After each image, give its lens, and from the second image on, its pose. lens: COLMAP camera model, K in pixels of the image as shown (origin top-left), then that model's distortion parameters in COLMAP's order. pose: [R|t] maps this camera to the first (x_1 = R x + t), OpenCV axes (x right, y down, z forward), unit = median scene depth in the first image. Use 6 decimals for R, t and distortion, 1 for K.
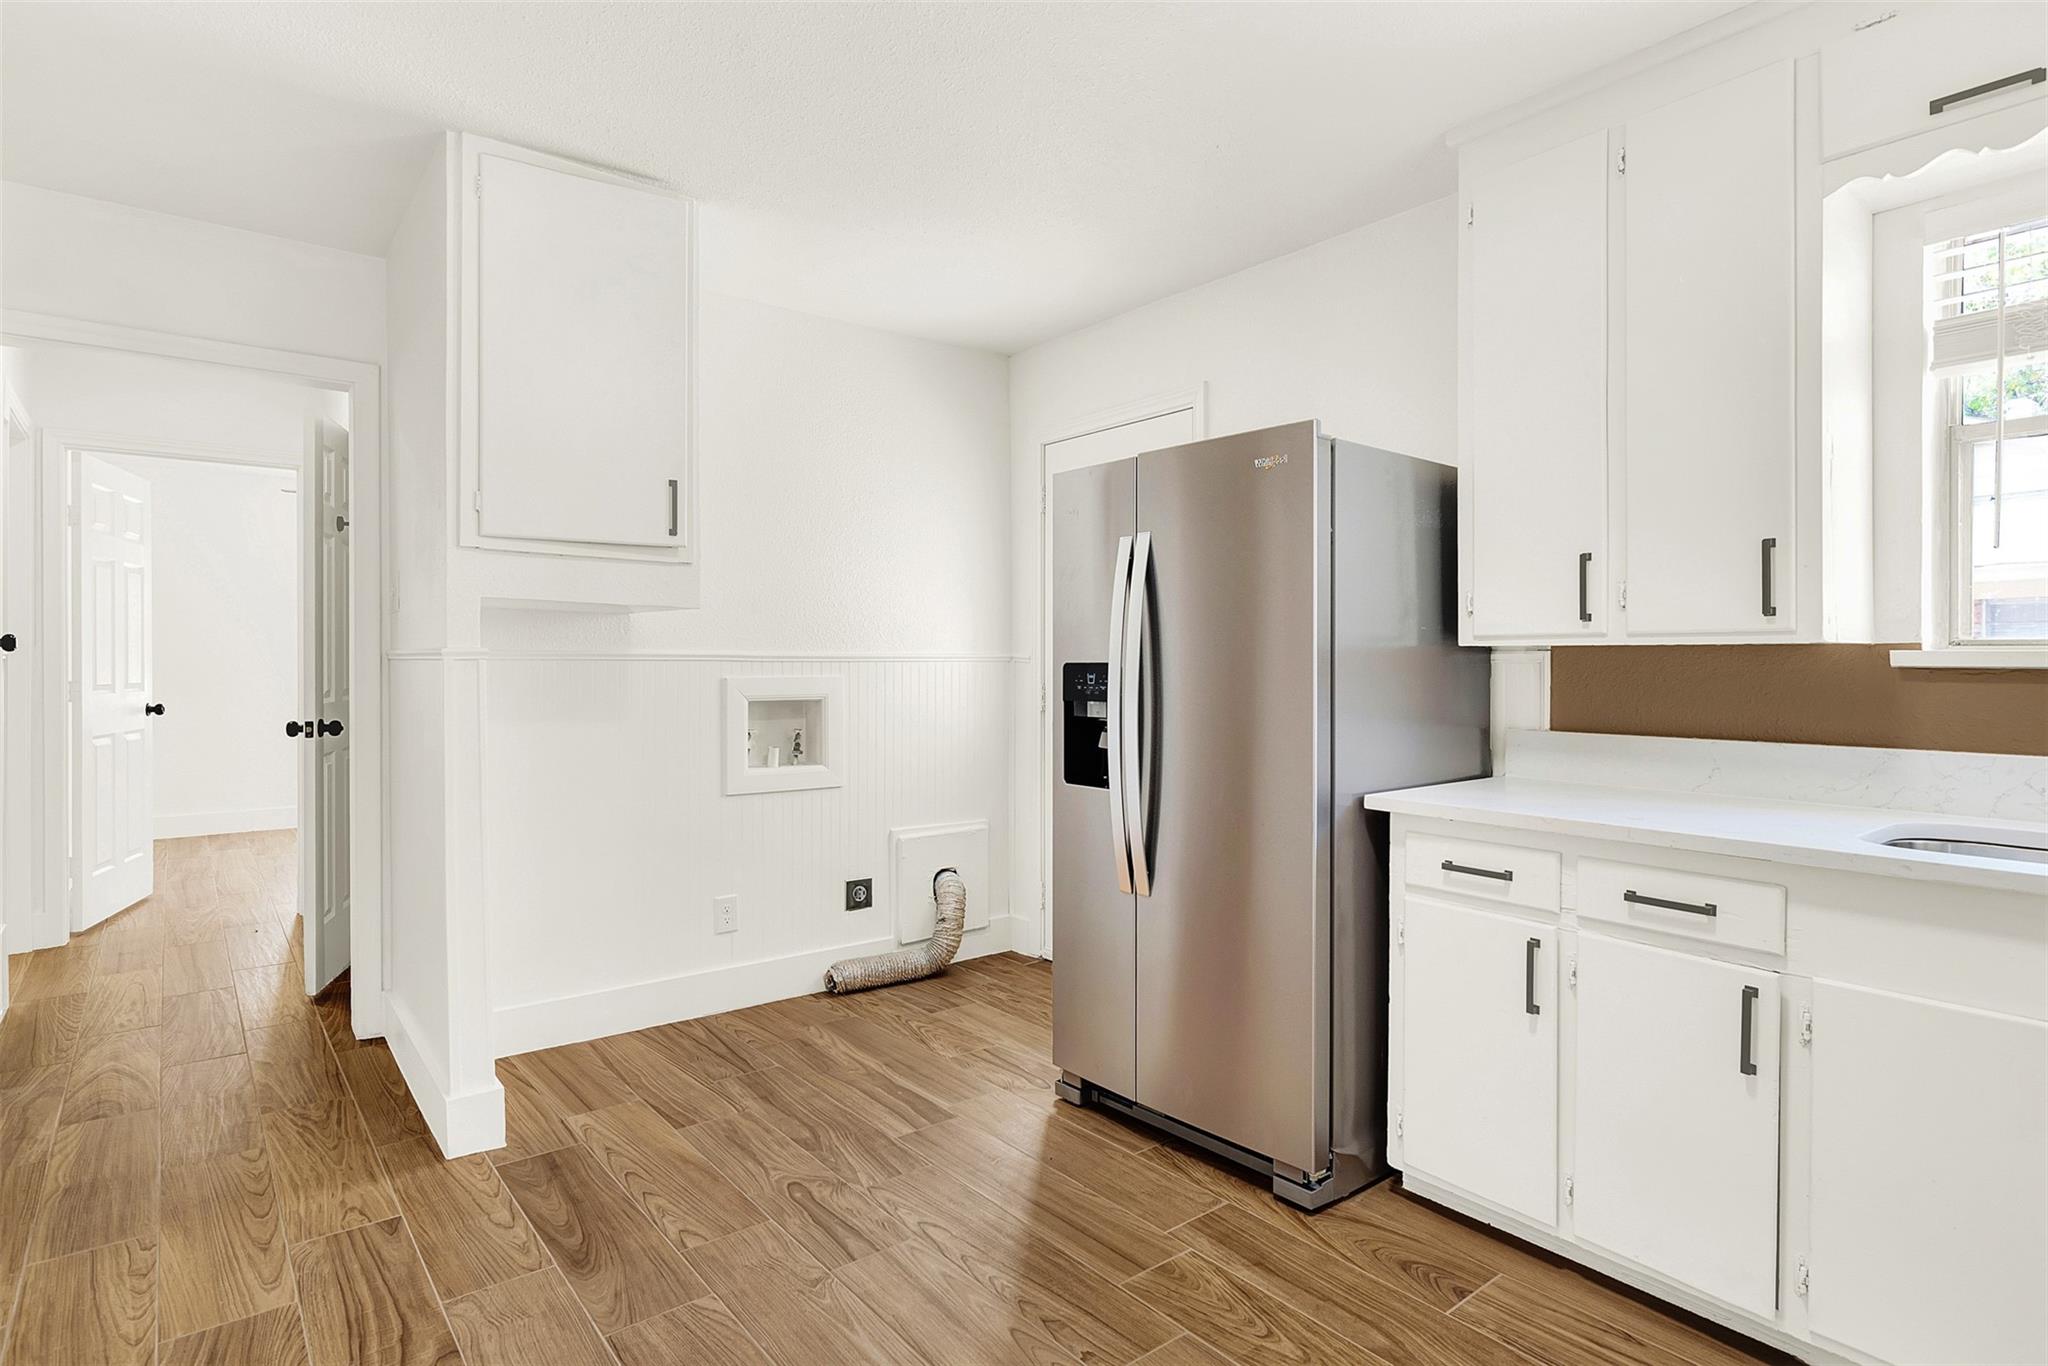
lens RADIAL K [[1067.0, 0, 1025.3], [0, 1067.0, 669.2], [0, 0, 1]] dist [-0.004153, -0.000056]
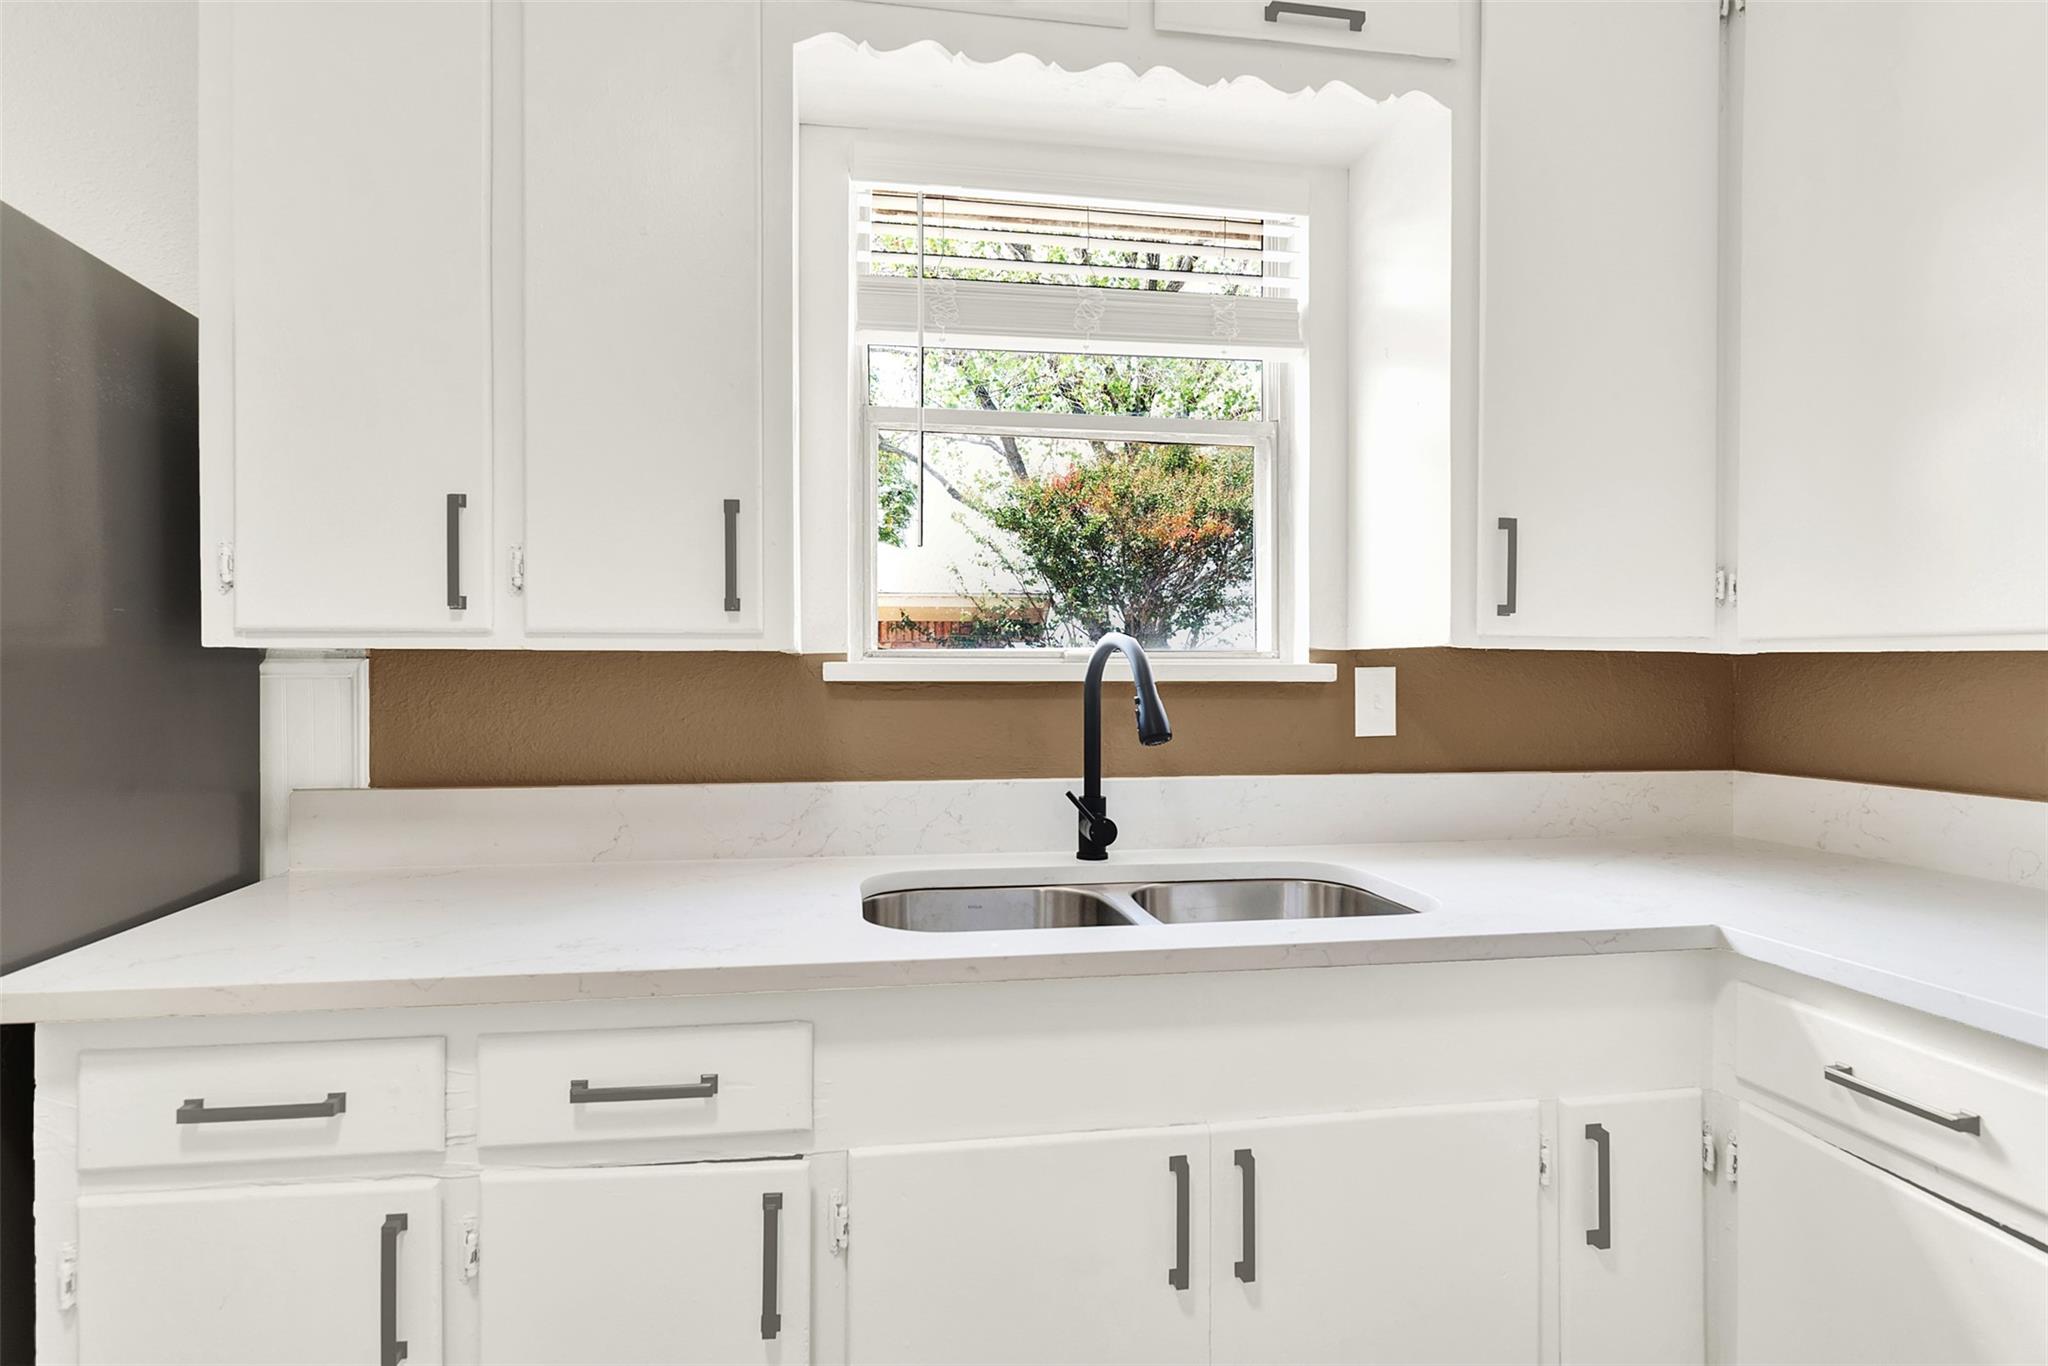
lens RADIAL K [[1067.0, 0, 1020.0], [0, 1067.0, 671.7], [0, 0, 1]] dist [-0.004153, -0.000056]
pose [[0.474921, -0.000413, 0.880028, 0.153236], [0.006504, 0.999974, -0.003041, -0.006031], [-0.880004, 0.007168, 0.474912, 0.444111]]
